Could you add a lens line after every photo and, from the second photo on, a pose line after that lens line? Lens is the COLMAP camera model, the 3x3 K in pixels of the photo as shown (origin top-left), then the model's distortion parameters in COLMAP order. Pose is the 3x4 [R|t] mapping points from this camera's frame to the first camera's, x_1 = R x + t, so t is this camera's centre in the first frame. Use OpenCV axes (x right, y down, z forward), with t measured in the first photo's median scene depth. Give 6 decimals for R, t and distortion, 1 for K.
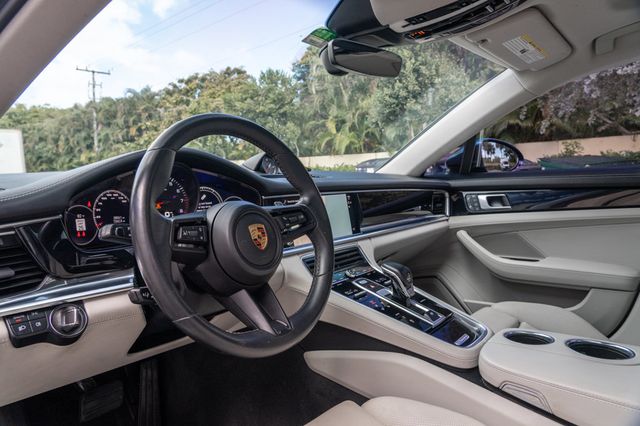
lens RADIAL K [[436.8, 0, 320.0], [0, 436.8, 213.0], [0, 0, 1]] dist [-0.011556, -0.002115]
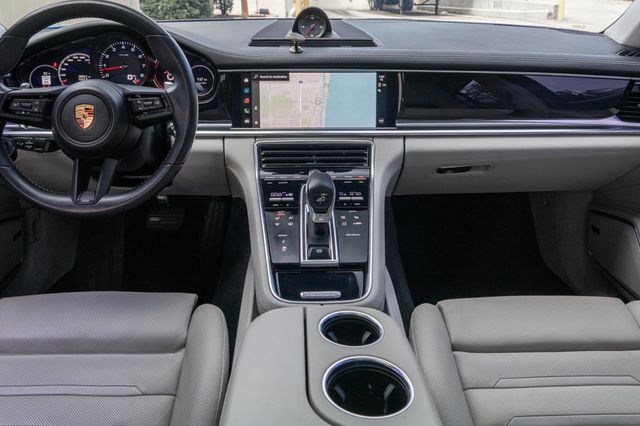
lens RADIAL K [[562.5, 0, 318.6], [0, 562.5, 153.7], [0, 0, 1]] dist [-0.017978, -0.002091]
pose [[0.644518, 0.248619, -0.723039, 0.861460], [-0.080197, 0.962423, 0.259444, -0.180494], [0.760372, -0.109230, 0.640237, 0.350666]]
